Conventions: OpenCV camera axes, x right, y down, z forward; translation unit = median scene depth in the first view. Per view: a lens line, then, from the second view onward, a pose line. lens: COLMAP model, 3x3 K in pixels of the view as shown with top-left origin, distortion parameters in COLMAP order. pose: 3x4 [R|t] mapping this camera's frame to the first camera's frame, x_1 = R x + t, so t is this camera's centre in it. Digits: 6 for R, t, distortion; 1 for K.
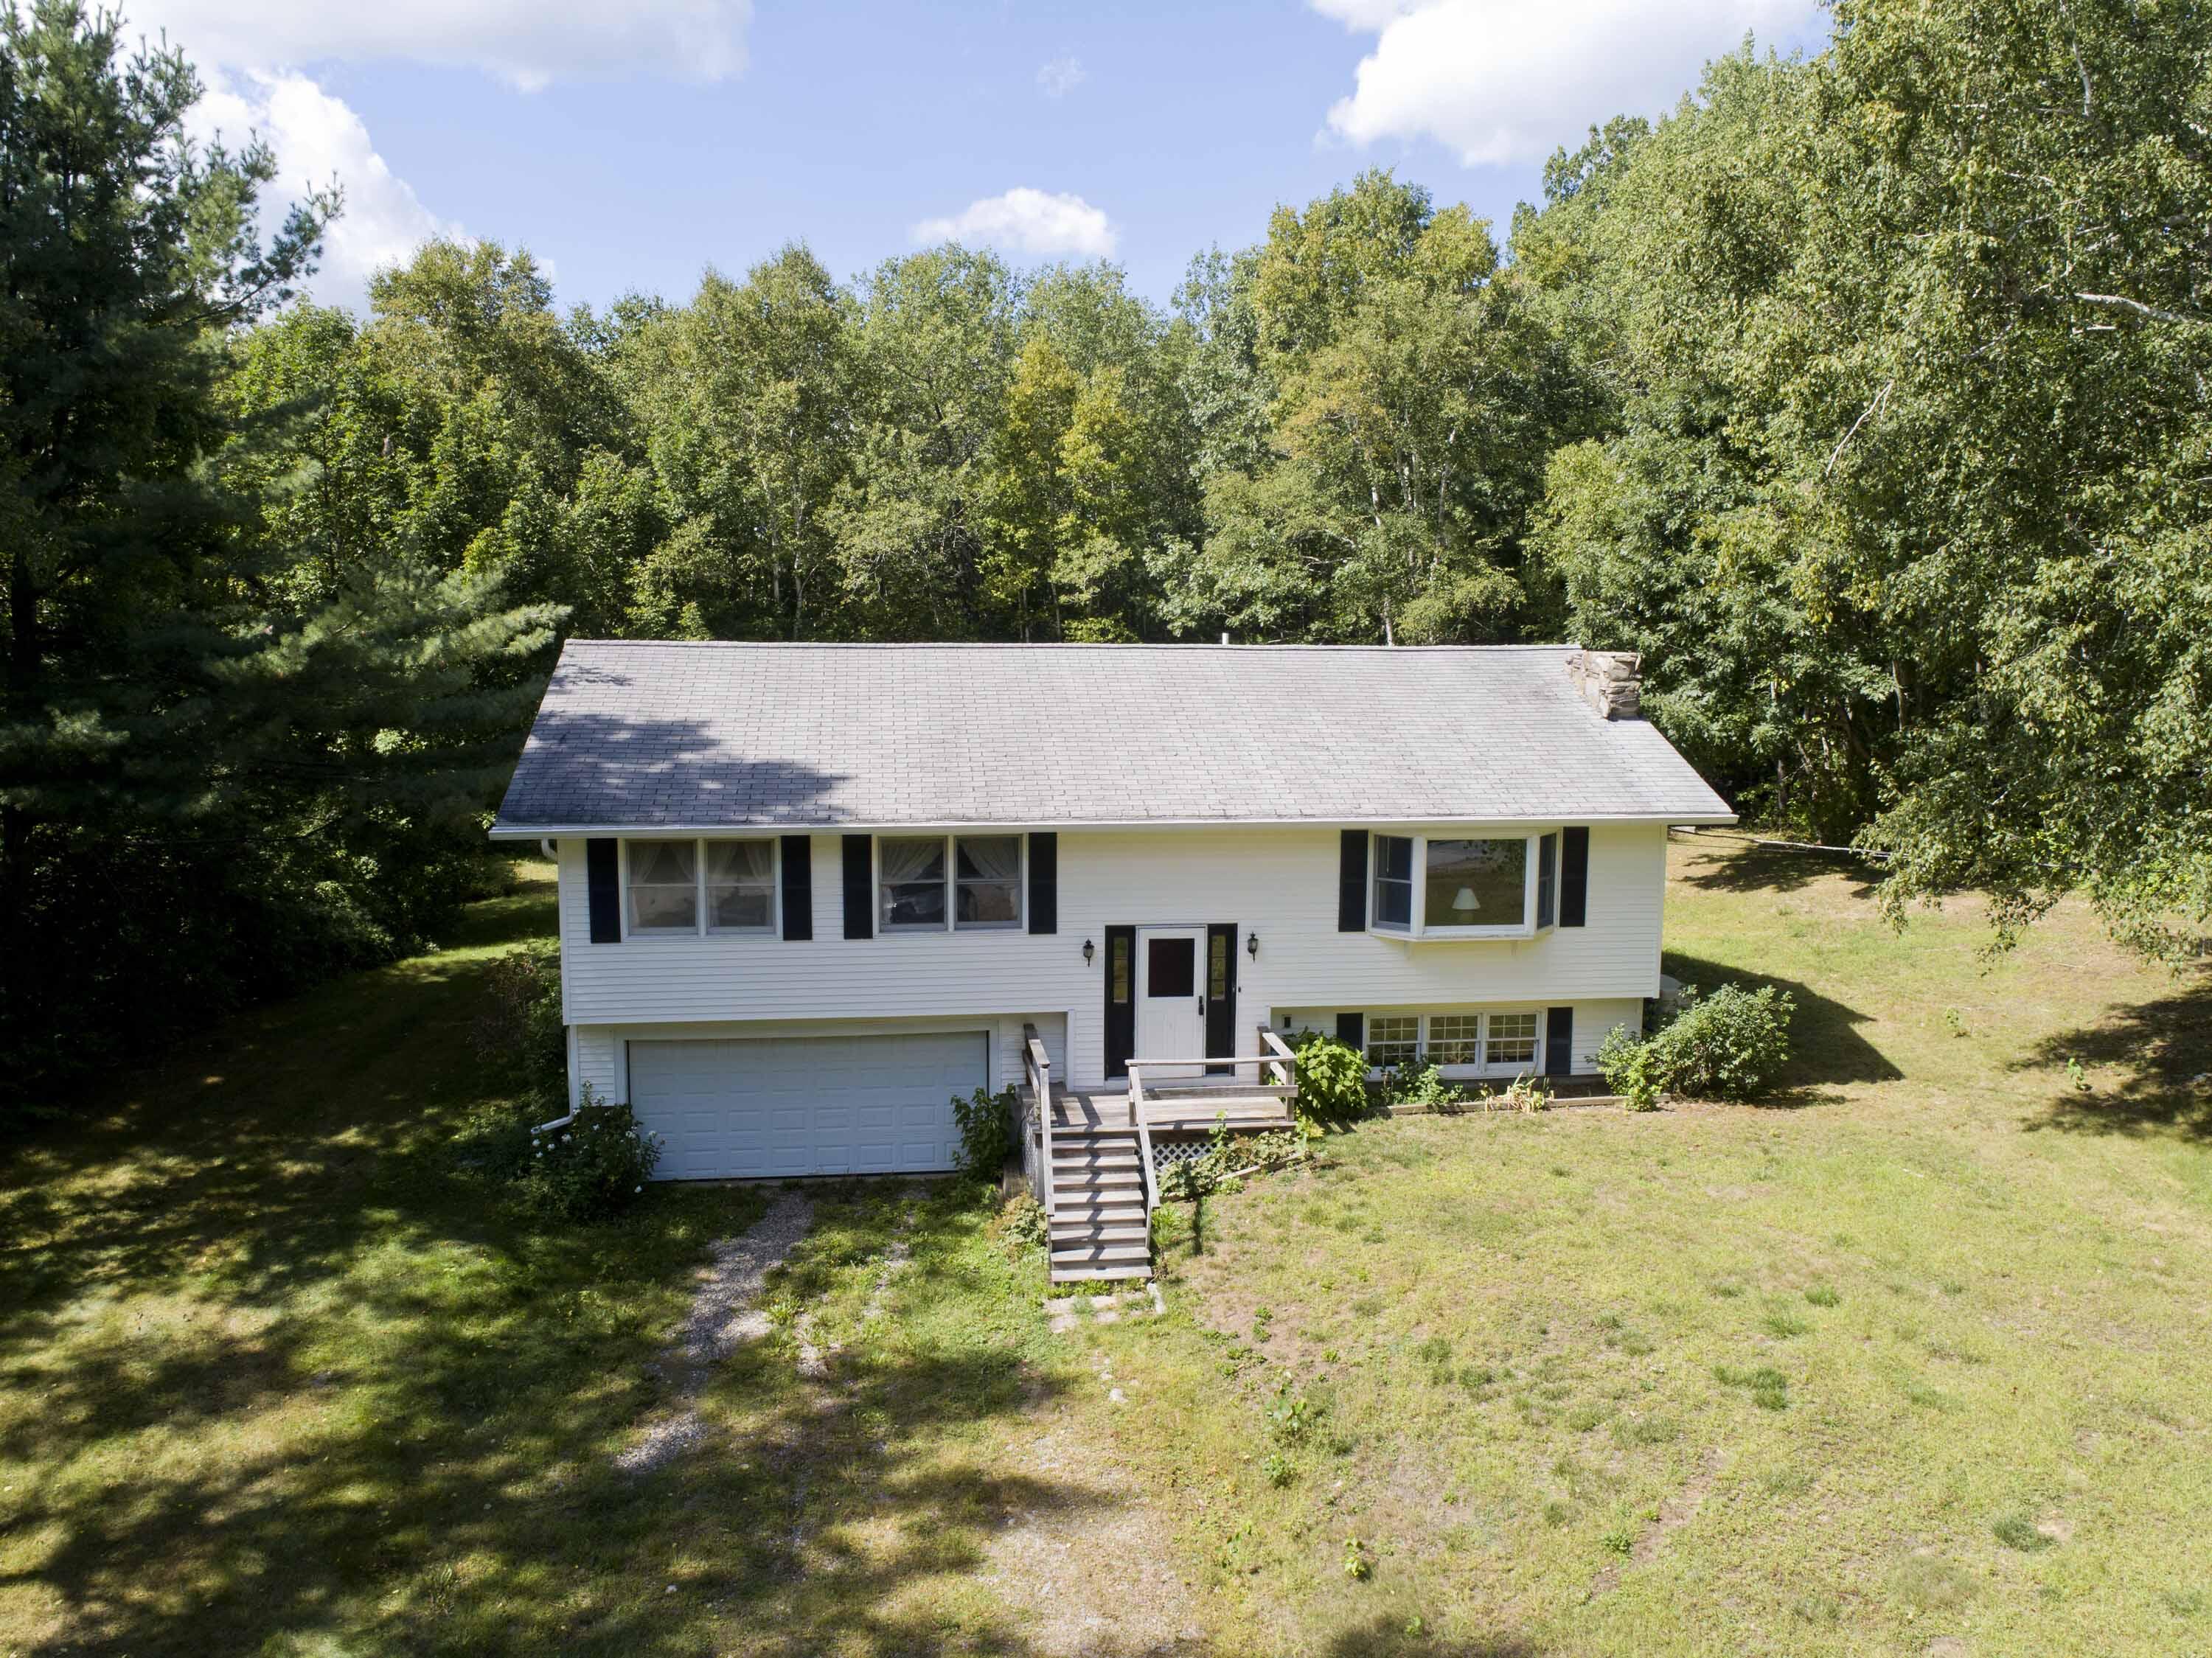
lens RADIAL K [[1673.7, 0, 1106.0], [0, 1673.7, 829.0], [0, 0, 1]] dist [-0.022296, 0.010199]
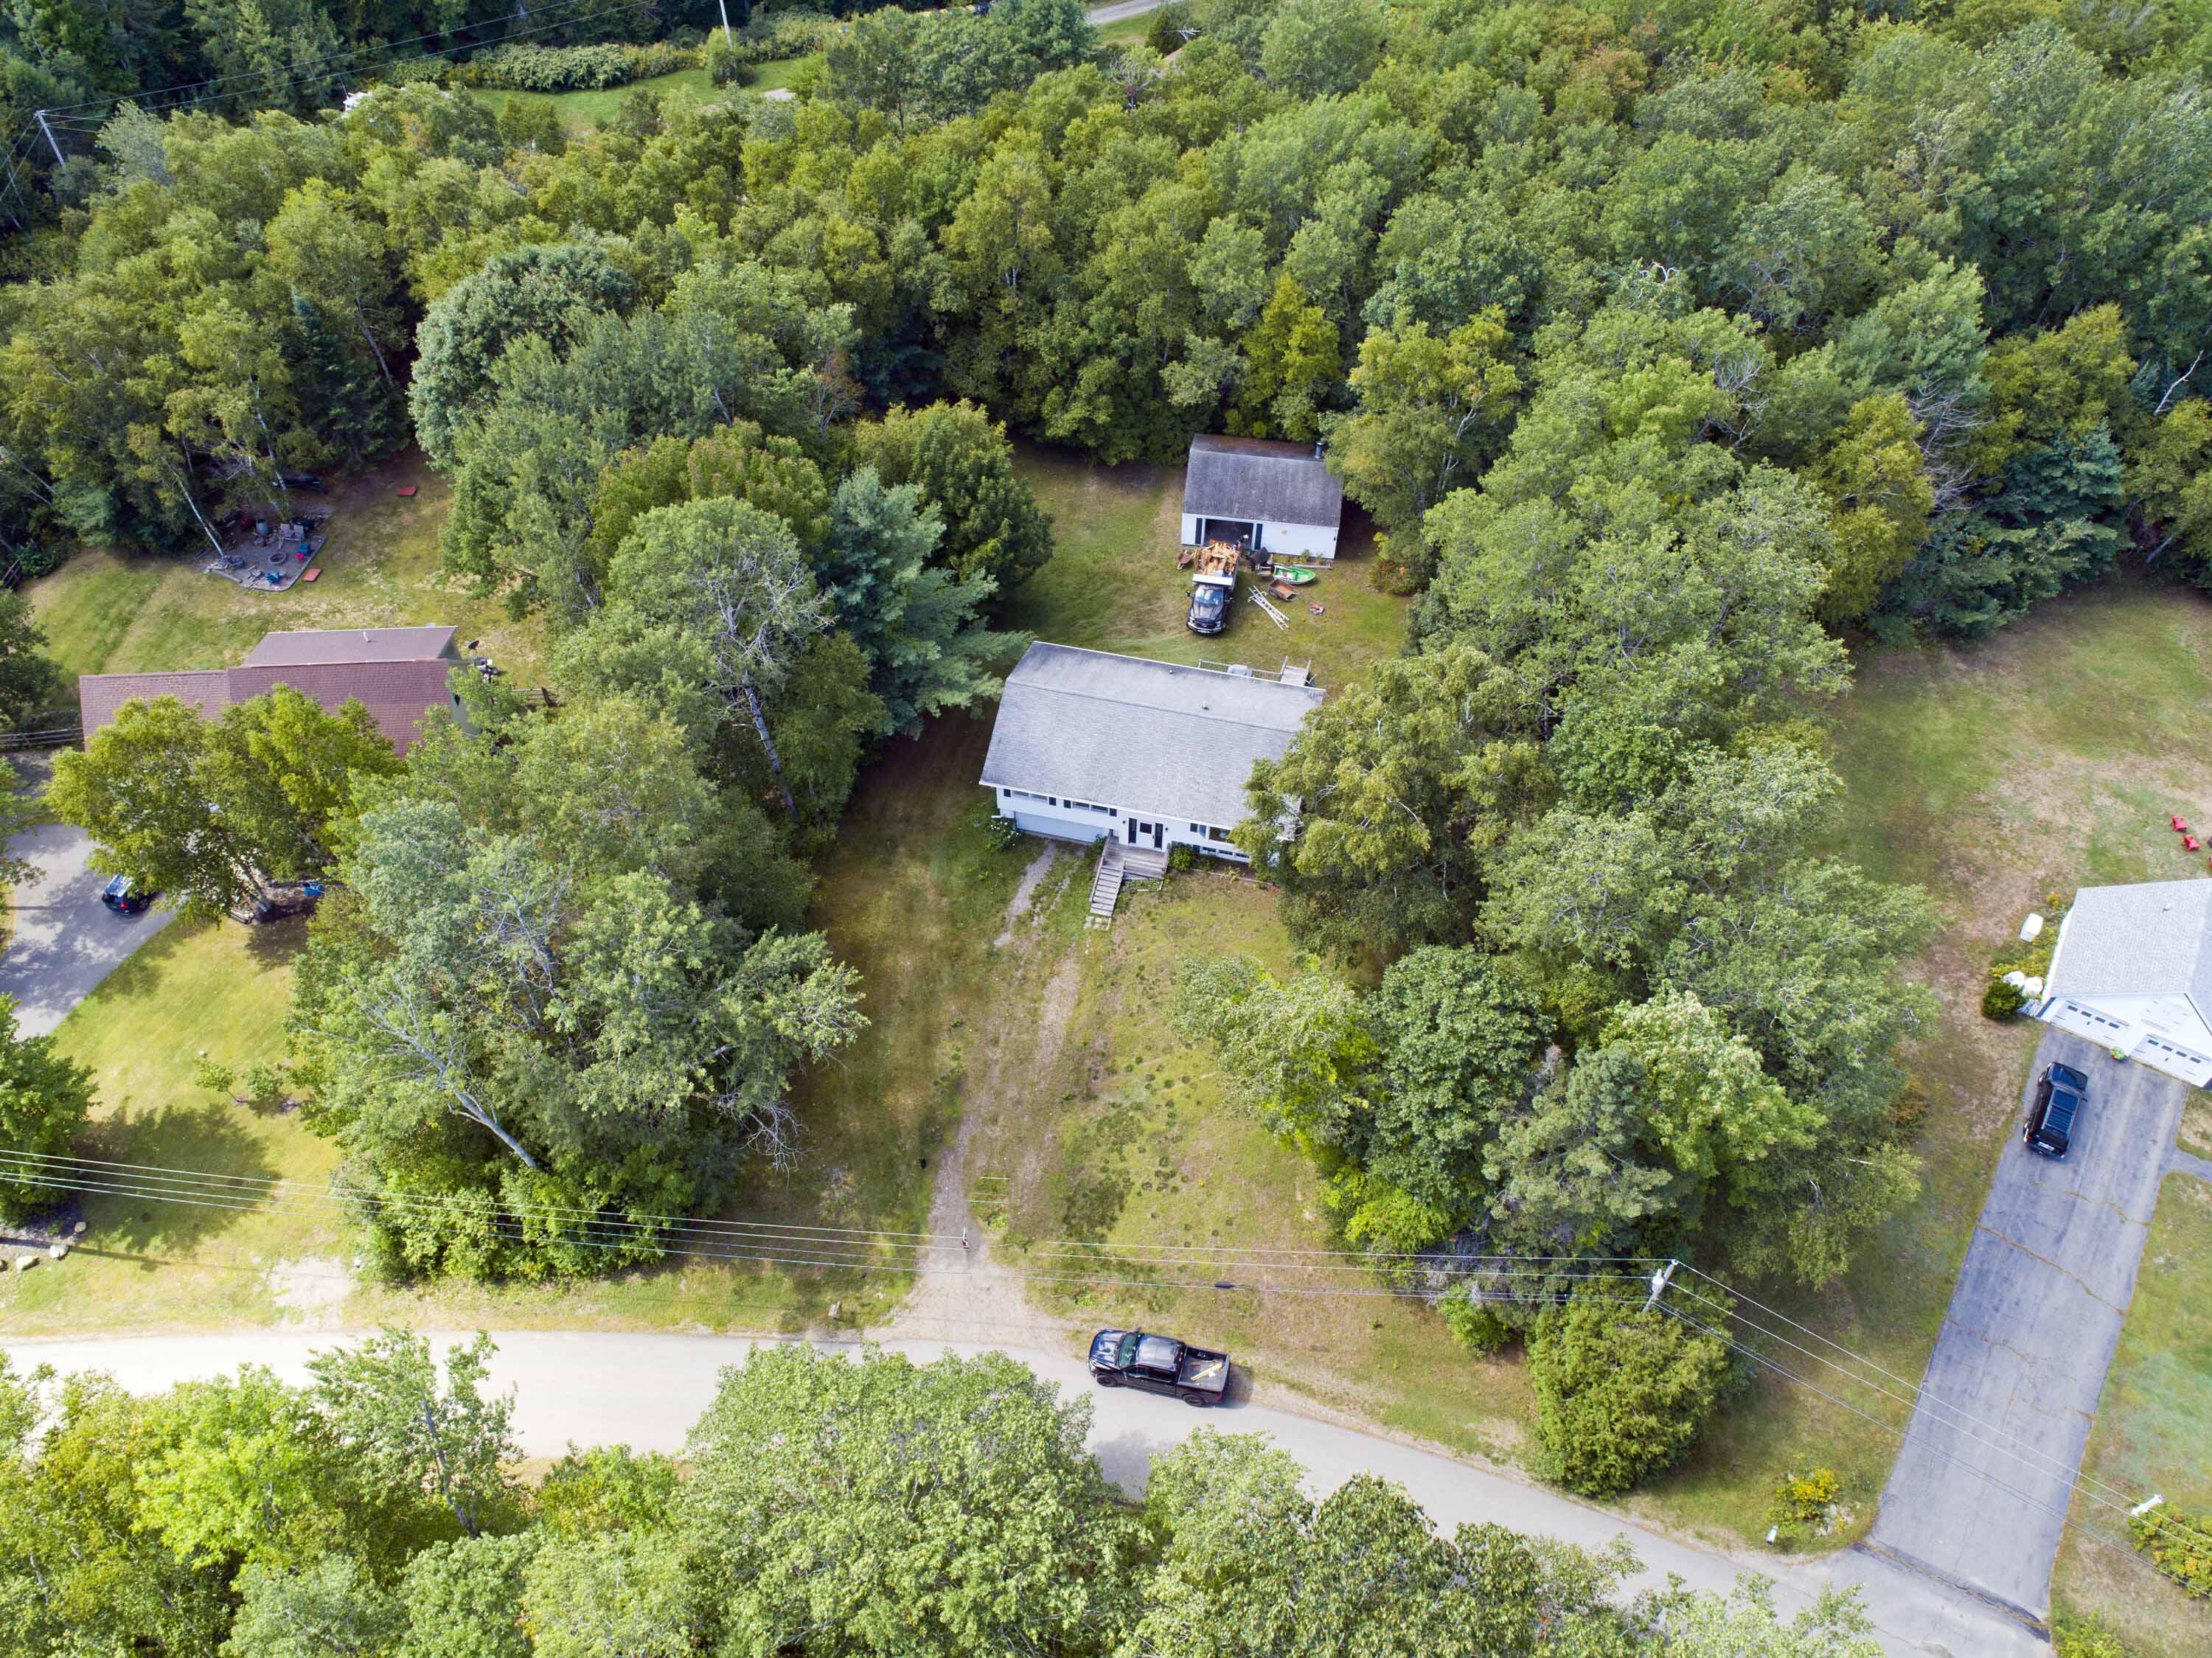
lens RADIAL K [[1673.7, 0, 1106.0], [0, 1673.7, 829.0], [0, 0, 1]] dist [-0.022296, 0.010199]
pose [[0.932990, 0.274076, -0.233263, 0.864329], [-0.044390, 0.730815, 0.681131, -2.570651], [0.357153, -0.625134, 0.694010, -1.722573]]
